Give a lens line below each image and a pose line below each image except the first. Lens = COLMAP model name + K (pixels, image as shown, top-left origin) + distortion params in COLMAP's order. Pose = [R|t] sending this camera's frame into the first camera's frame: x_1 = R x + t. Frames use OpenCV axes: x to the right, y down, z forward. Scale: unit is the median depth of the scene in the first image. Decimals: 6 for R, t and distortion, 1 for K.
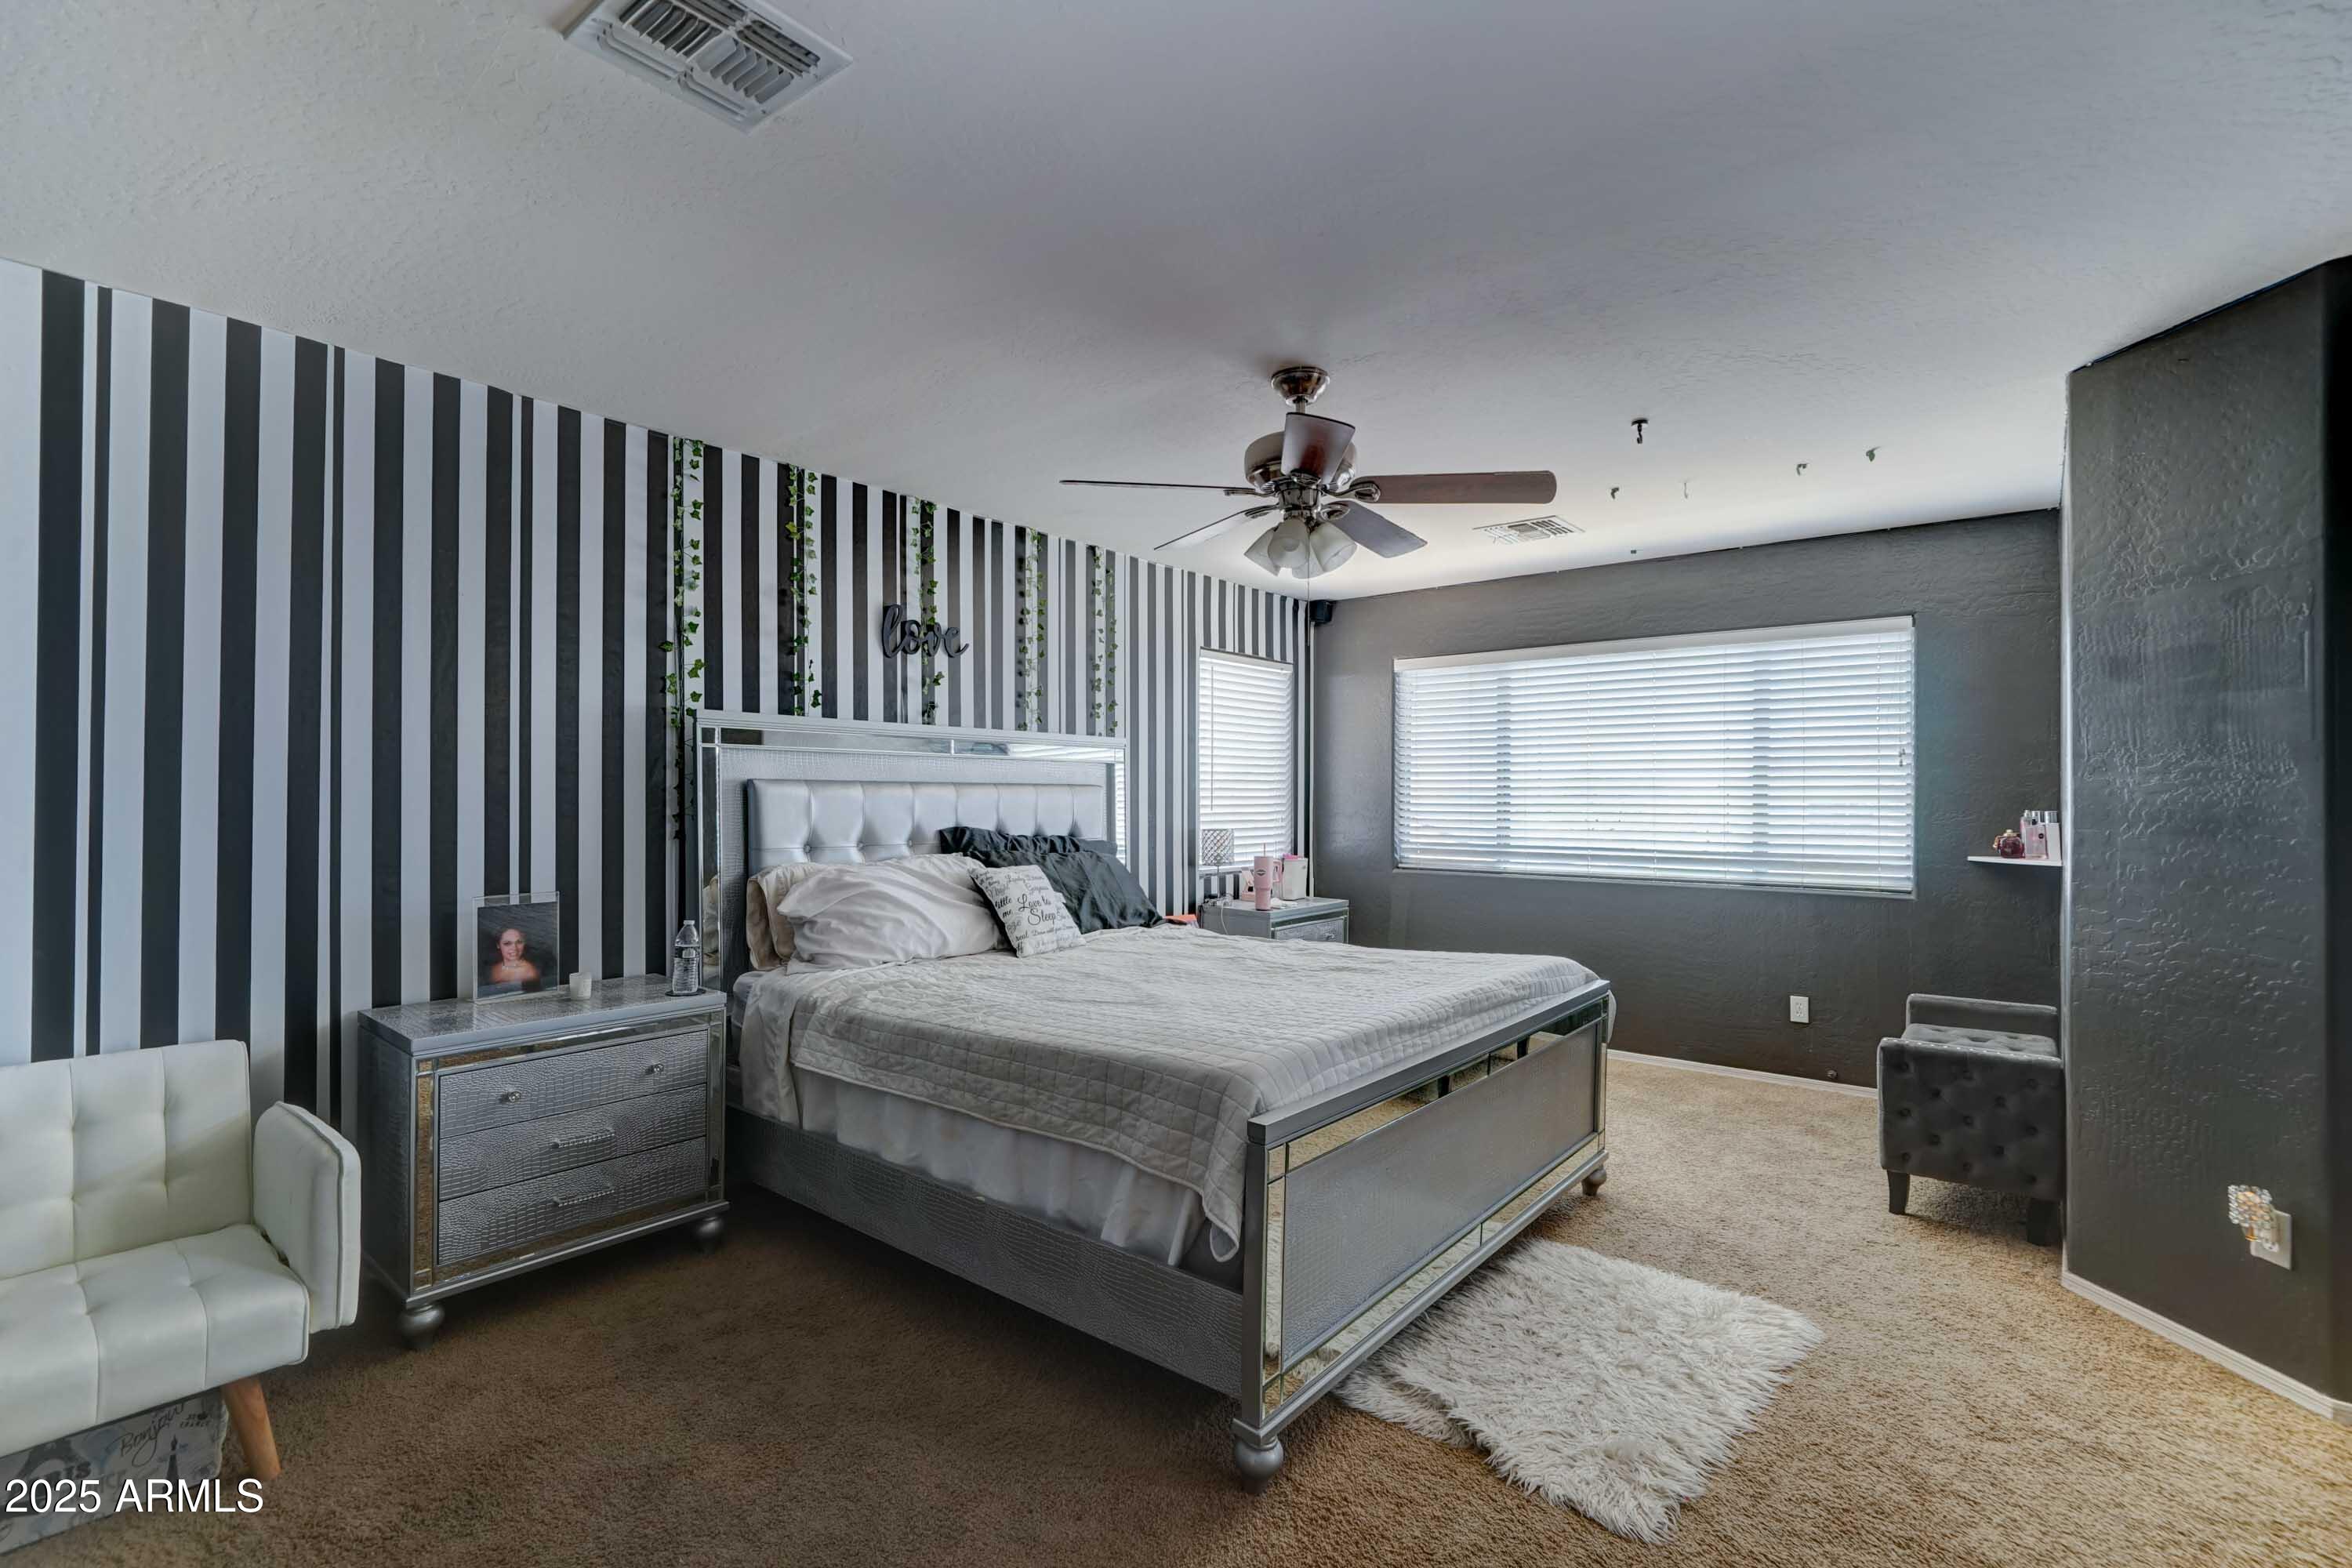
lens RADIAL K [[1070.8, 0, 1176.0], [0, 1070.8, 784.0], [0, 0, 1]] dist [0.002337, 0.000101]
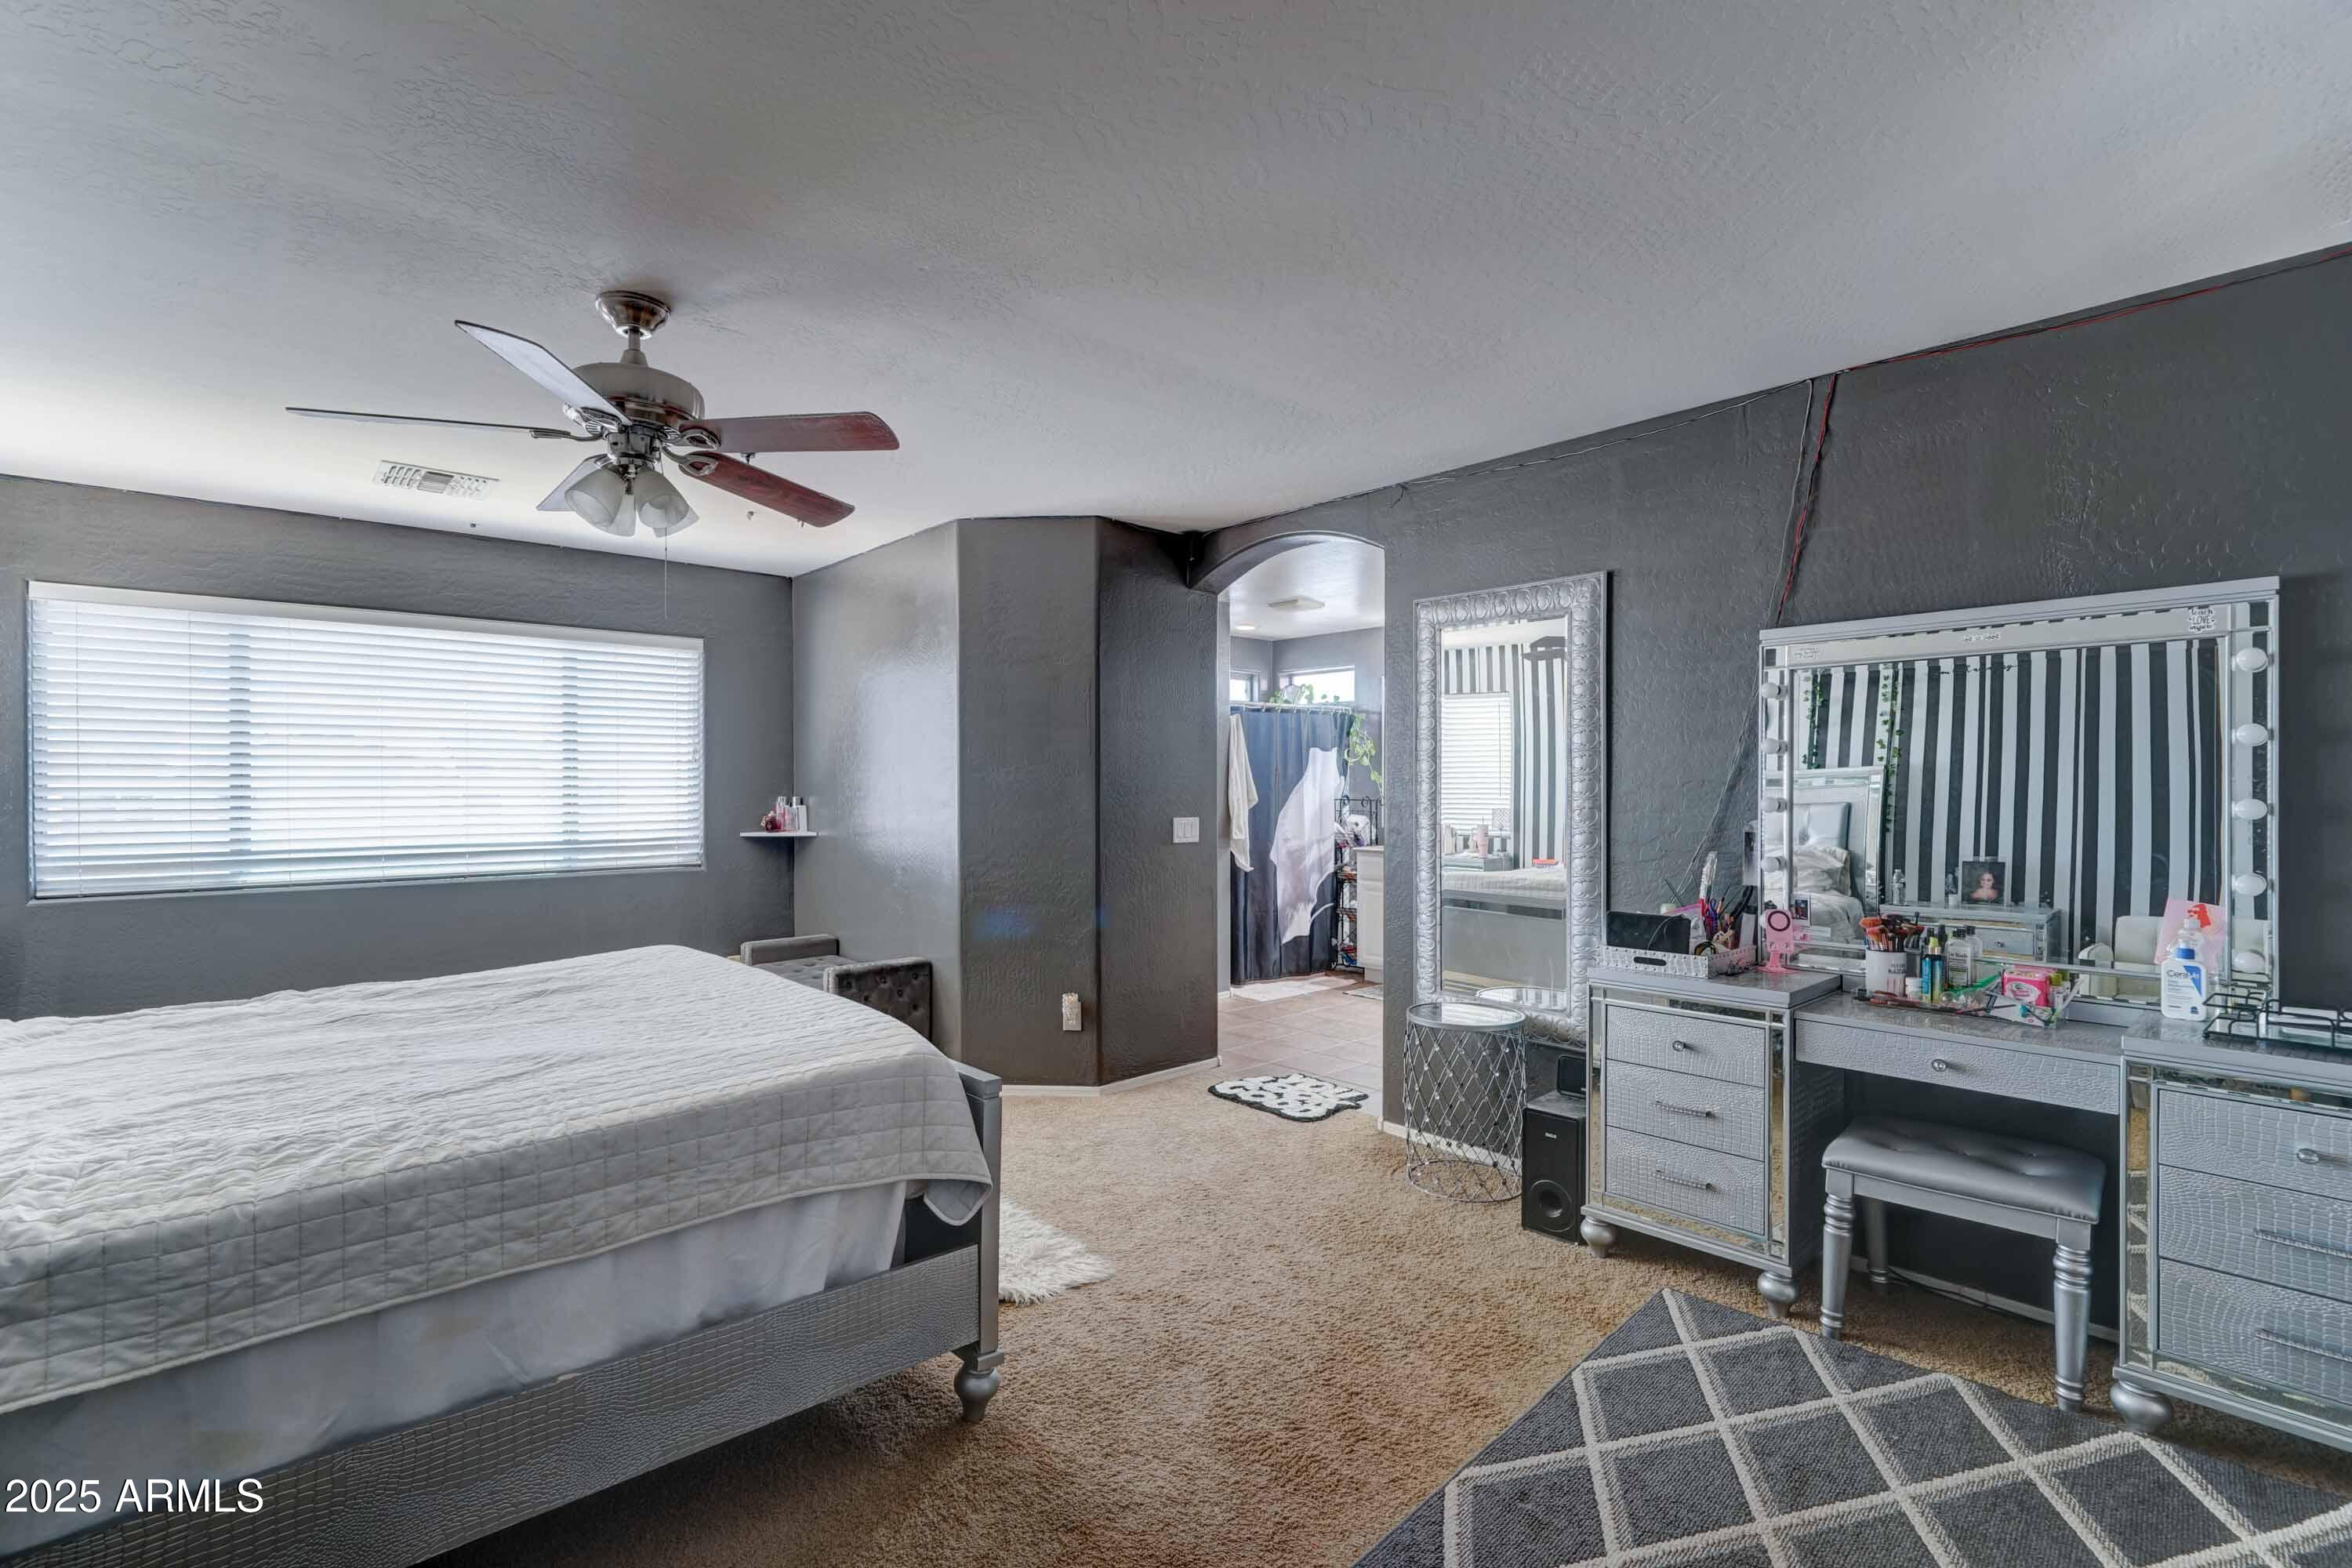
lens RADIAL K [[1070.8, 0, 1176.0], [0, 1070.8, 784.0], [0, 0, 1]] dist [0.002337, 0.000101]
pose [[0.153089, 0.000043, 0.988212, -0.549802], [-0.010125, 0.999948, 0.001525, 0.001764], [-0.988160, -0.010239, 0.153082, 0.351594]]
